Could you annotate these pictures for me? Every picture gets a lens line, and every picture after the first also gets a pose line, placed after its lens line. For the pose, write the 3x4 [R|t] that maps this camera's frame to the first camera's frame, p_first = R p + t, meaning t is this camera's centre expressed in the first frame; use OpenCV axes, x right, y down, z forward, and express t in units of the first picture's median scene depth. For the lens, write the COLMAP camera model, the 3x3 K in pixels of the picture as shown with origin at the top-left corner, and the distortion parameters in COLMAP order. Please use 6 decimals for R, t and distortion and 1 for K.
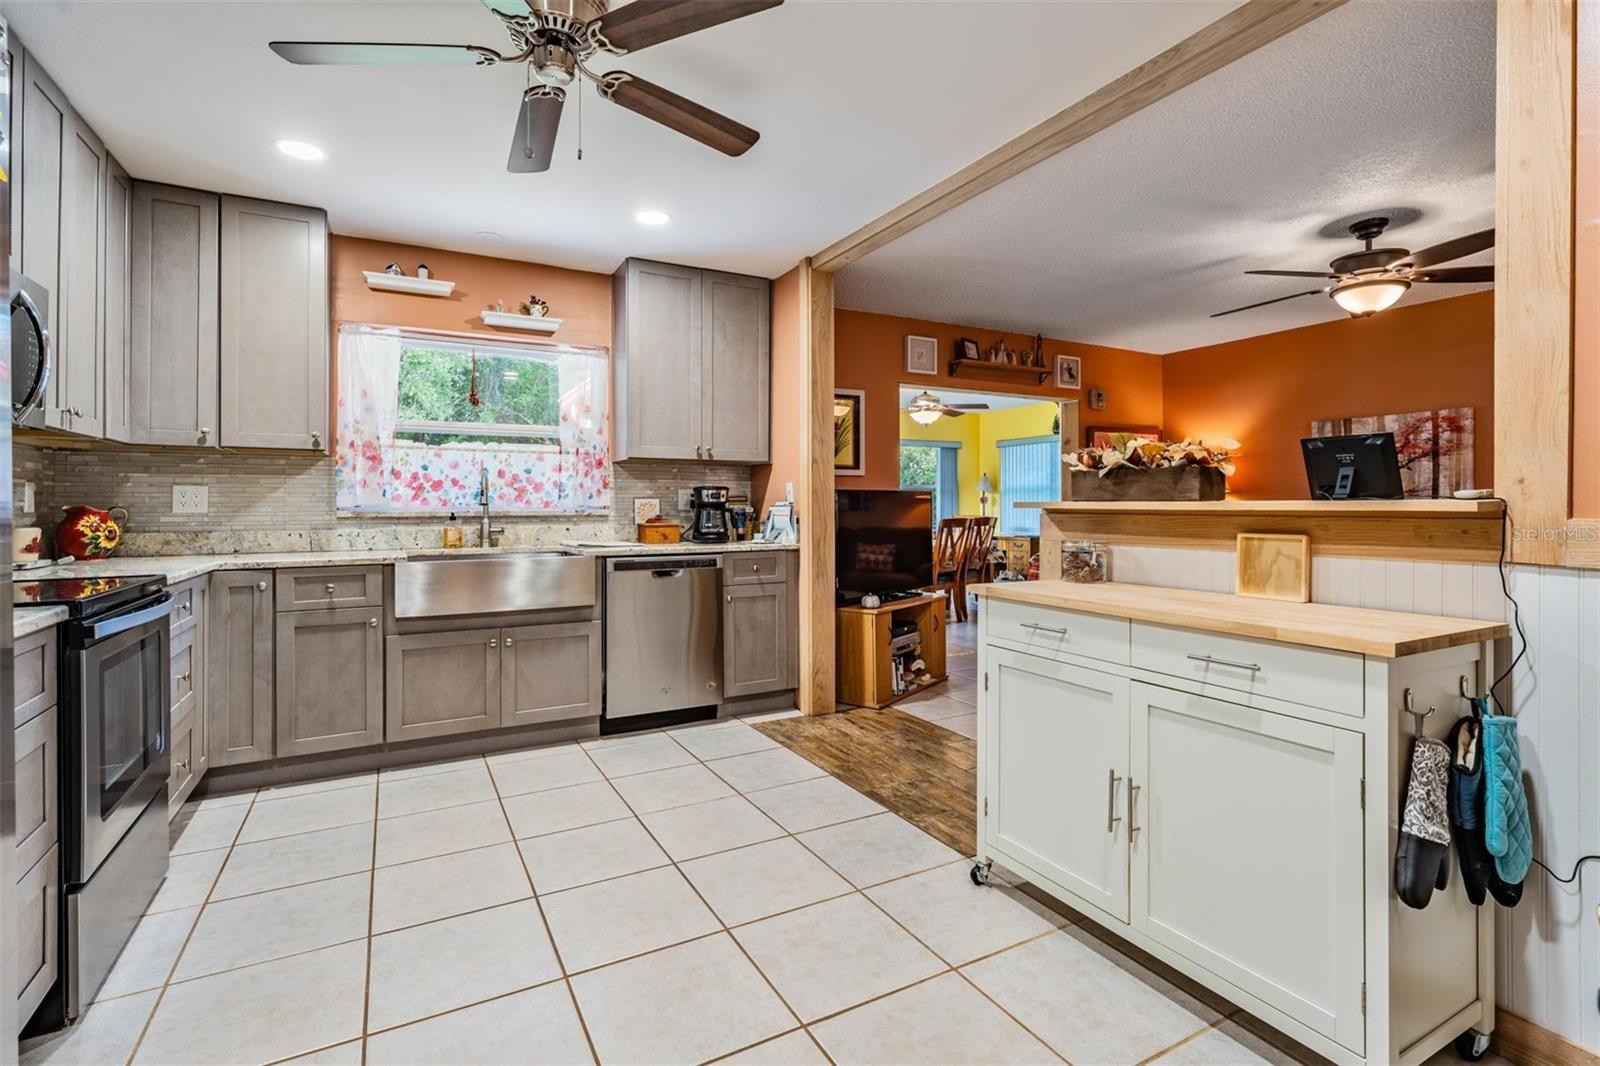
lens RADIAL K [[741.6, 0, 793.1], [0, 741.6, 499.4], [0, 0, 1]] dist [-0.000050, -0.000500]
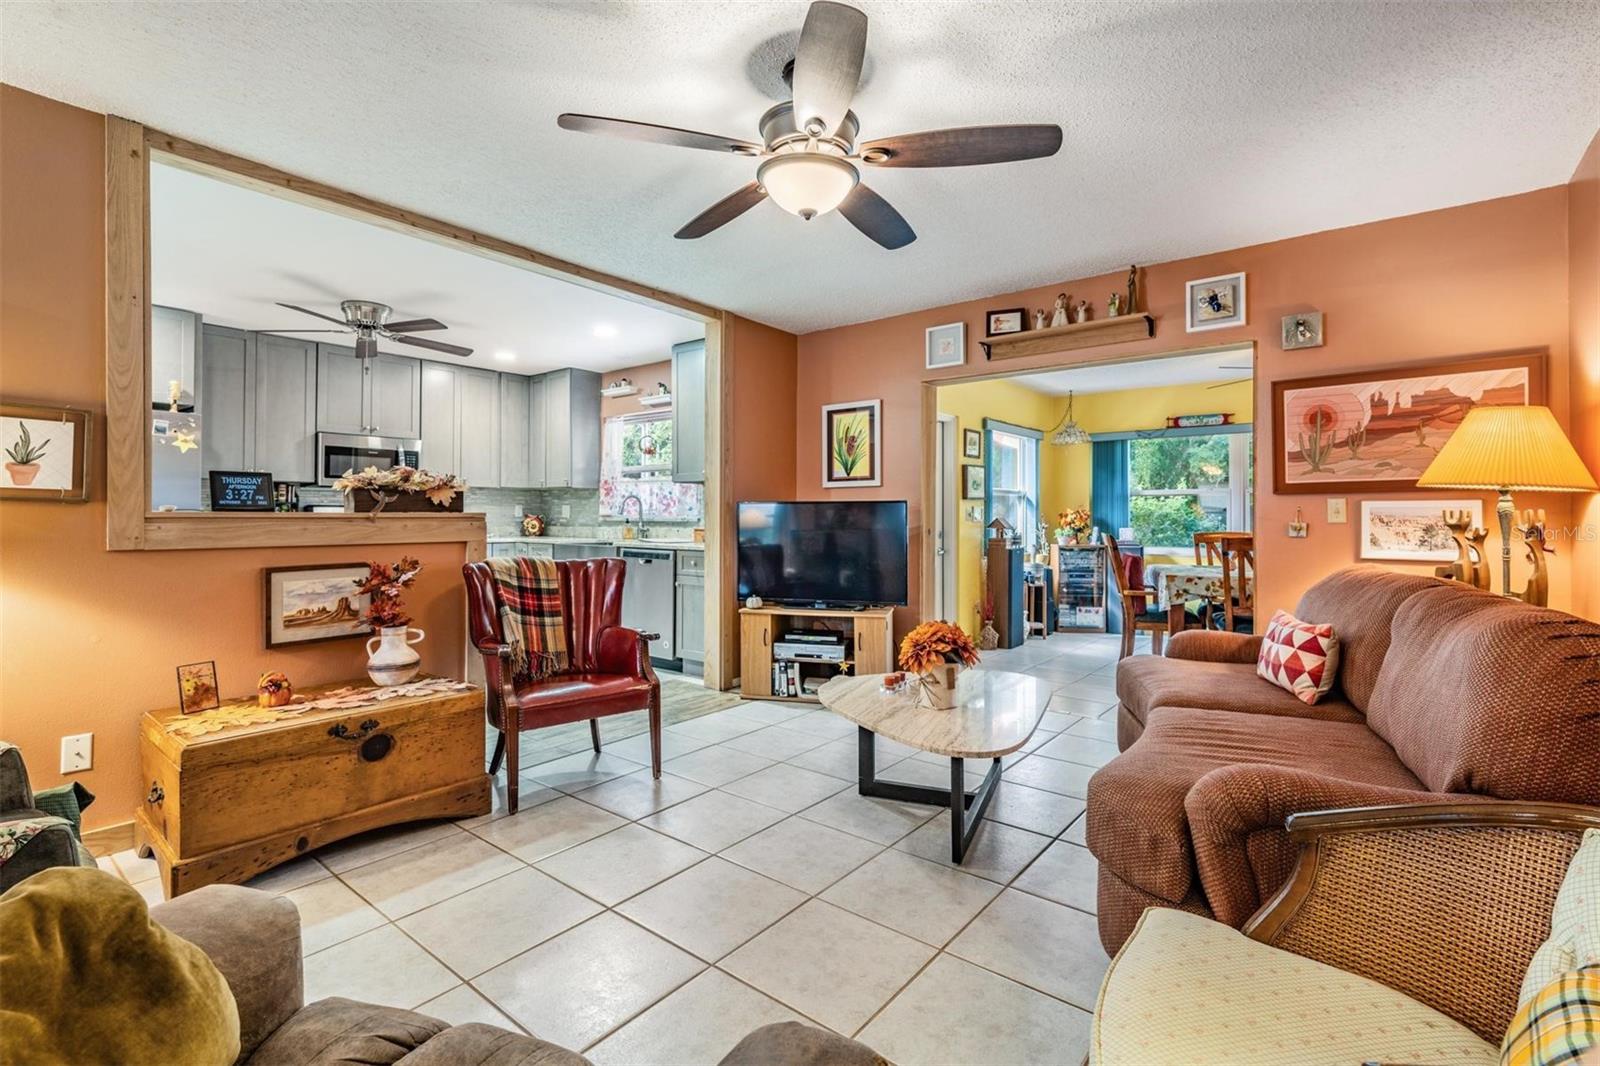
lens RADIAL K [[726.7, 0, 800.0], [0, 726.7, 510.1], [0, 0, 1]] dist [0.001812, 0.000165]
pose [[0.389851, -0.002225, -0.920875, 1.260507], [0.002938, 0.999995, -0.001172, 0.000862], [0.920873, -0.002248, 0.389855, 0.710452]]
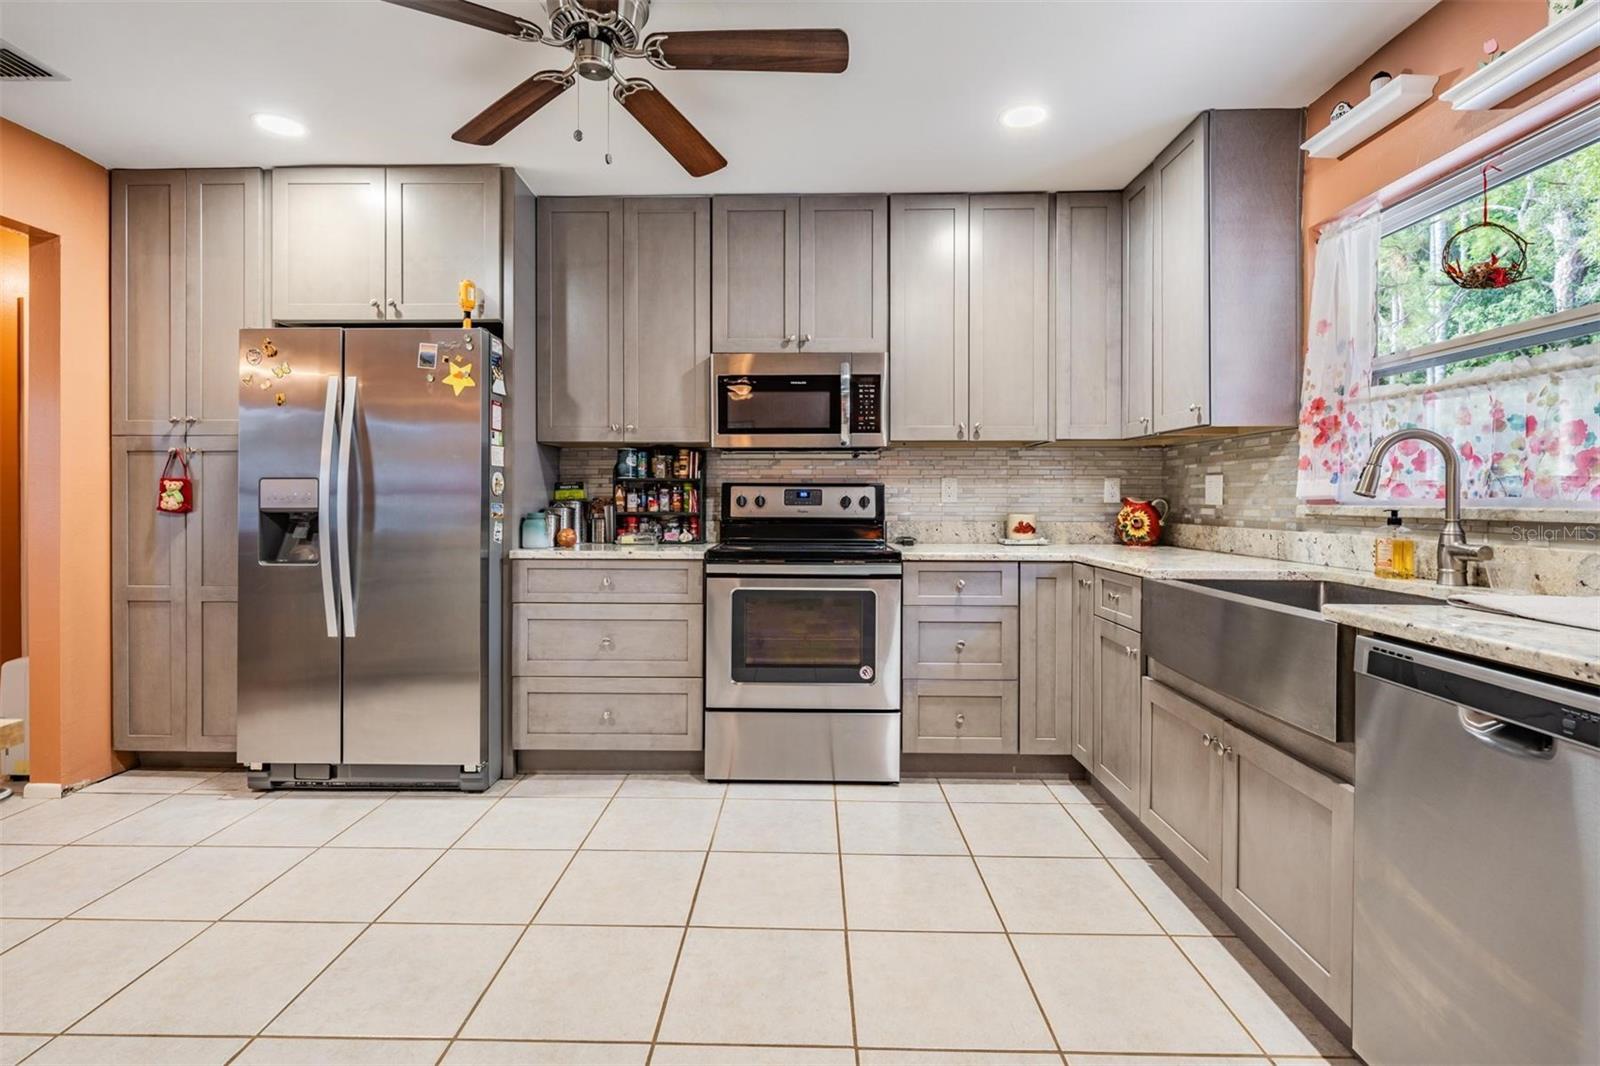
lens RADIAL K [[745.9, 0, 794.3], [0, 745.9, 499.1], [0, 0, 1]] dist [-0.001015, -0.000489]
pose [[-0.493357, 0.003619, -0.869819, 0.218358], [0.007901, 0.999969, -0.000322, 0.006327], [0.869791, -0.007031, -0.493370, 0.890373]]
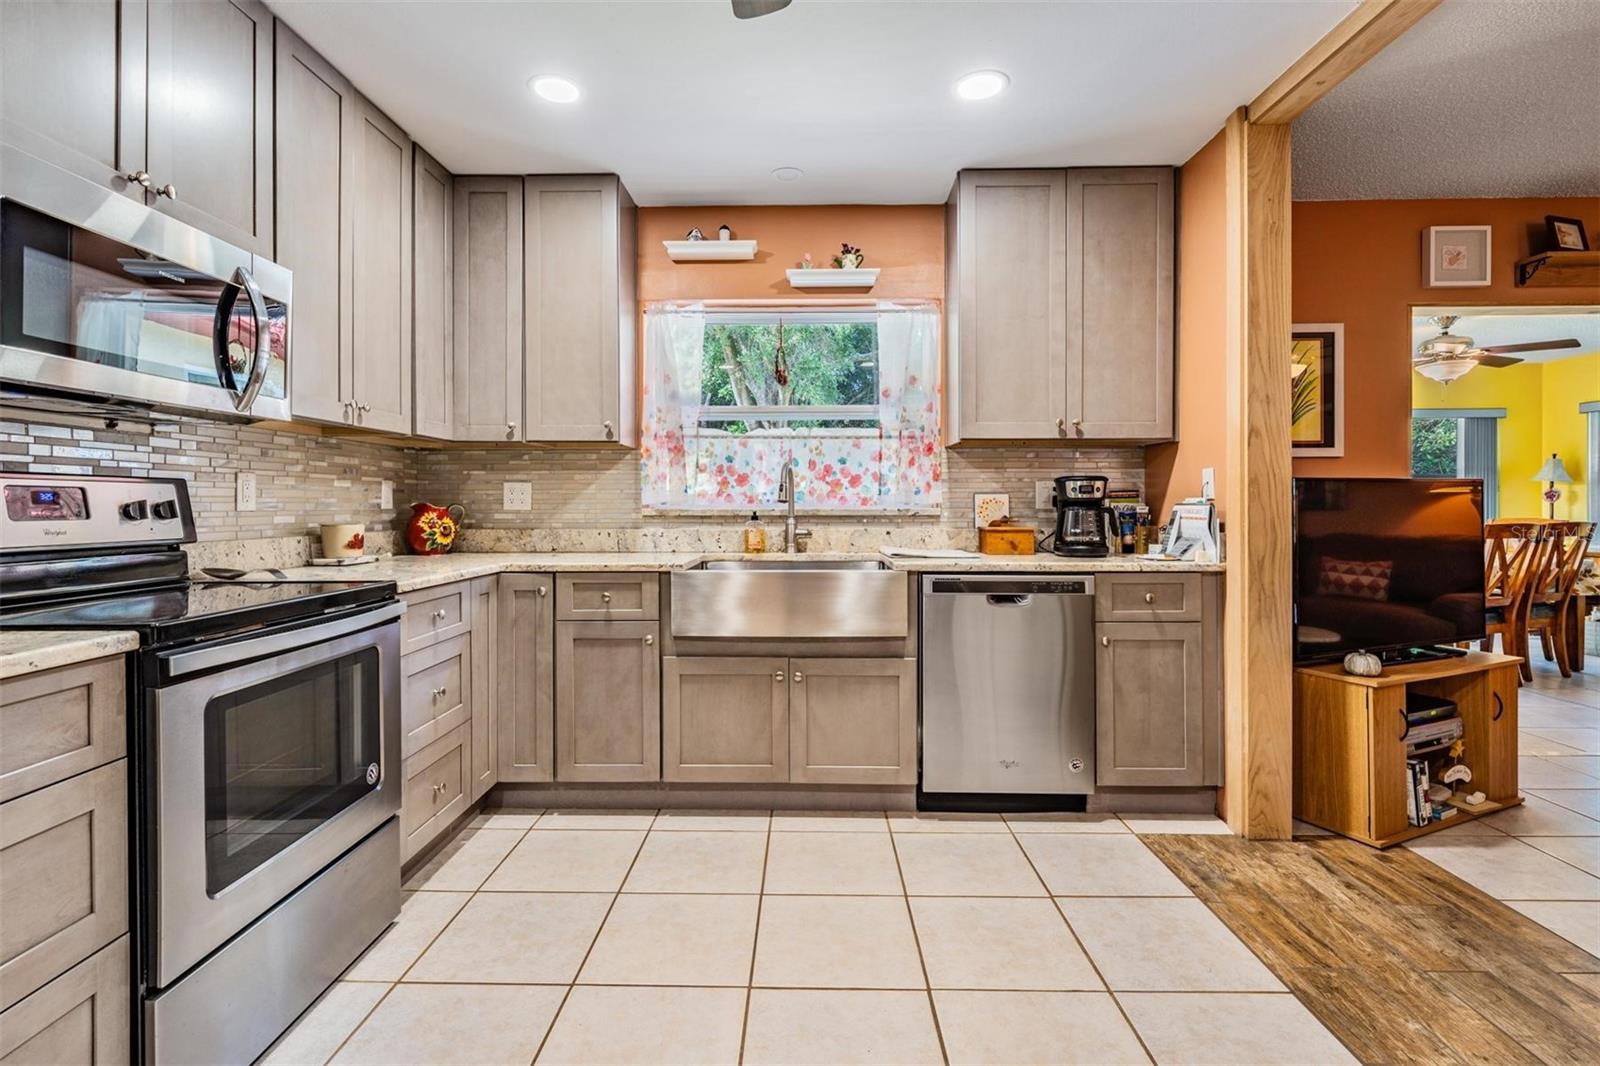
lens RADIAL K [[743.1, 0, 793.3], [0, 743.1, 504.7], [0, 0, 1]] dist [0.000851, -0.000154]
pose [[0.869250, 0.002340, -0.494368, 0.001679], [0.003049, 0.999944, 0.010094, 0.002015], [0.494364, -0.010281, 0.869194, 0.280451]]
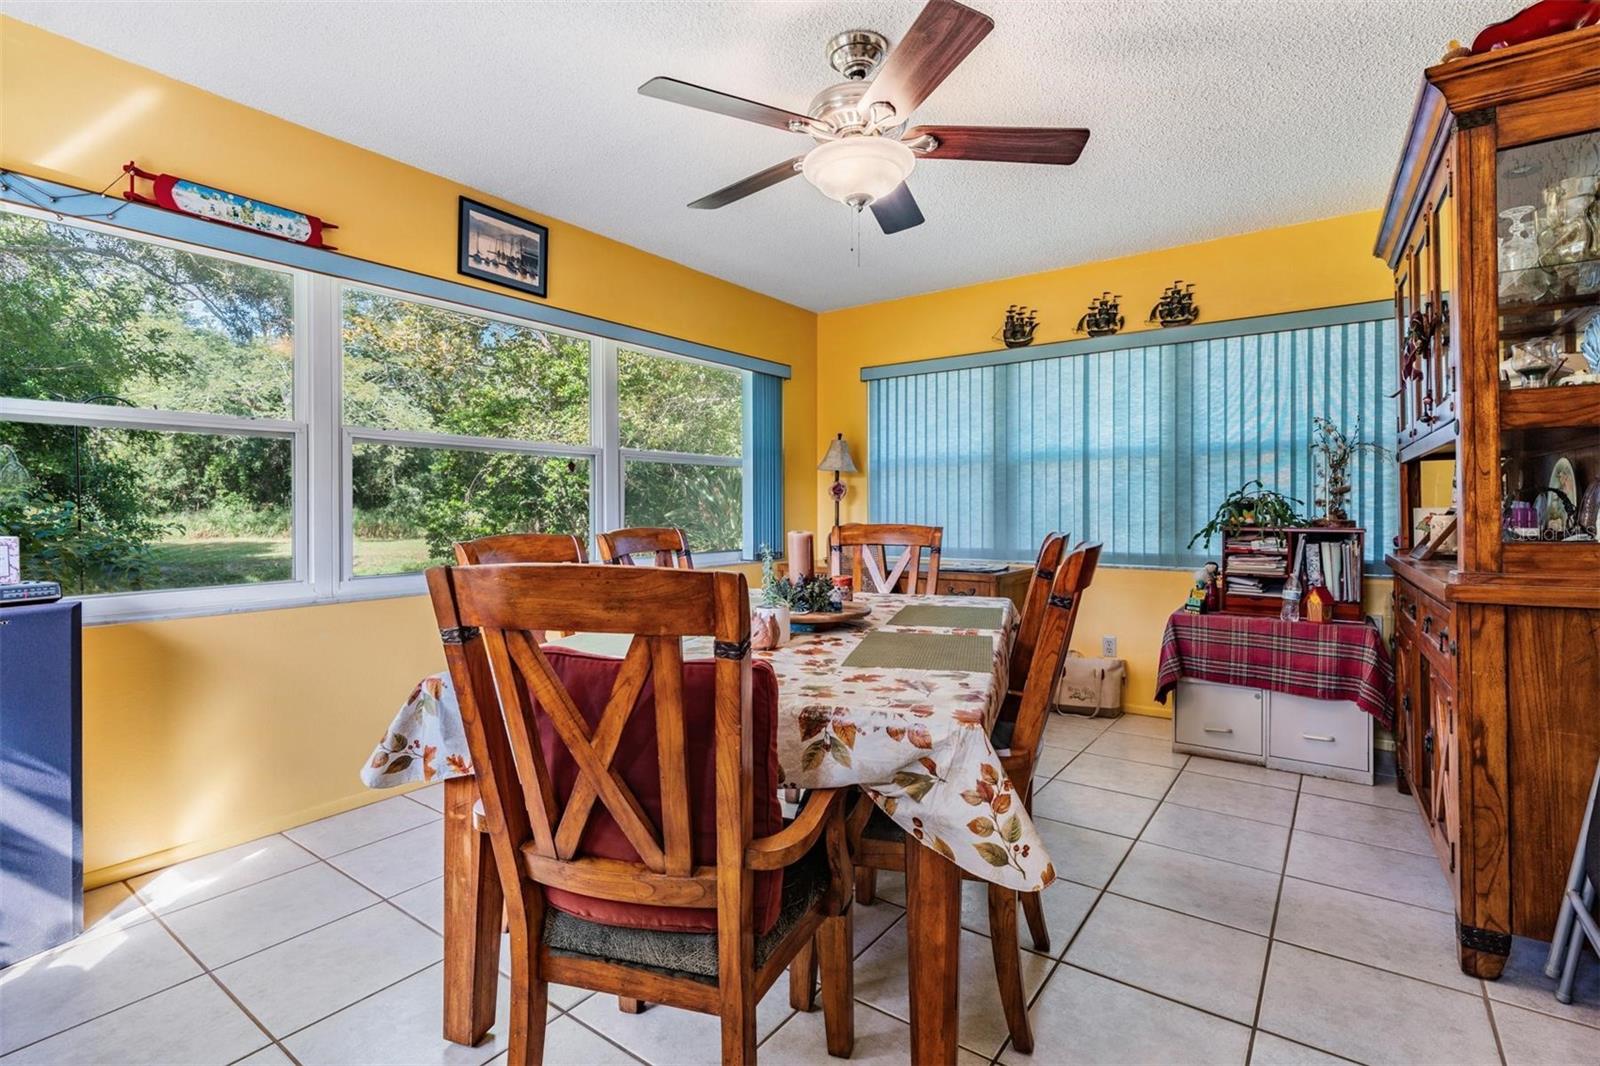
lens RADIAL K [[747.2, 0, 825.9], [0, 747.2, 508.8], [0, 0, 1]] dist [-0.044429, 0.015472]
pose [[0.885738, -0.000036, 0.464185, 0.075769], [-0.003513, 0.999971, 0.006781, 0.024624], [-0.464171, -0.007637, 0.885712, 1.602125]]
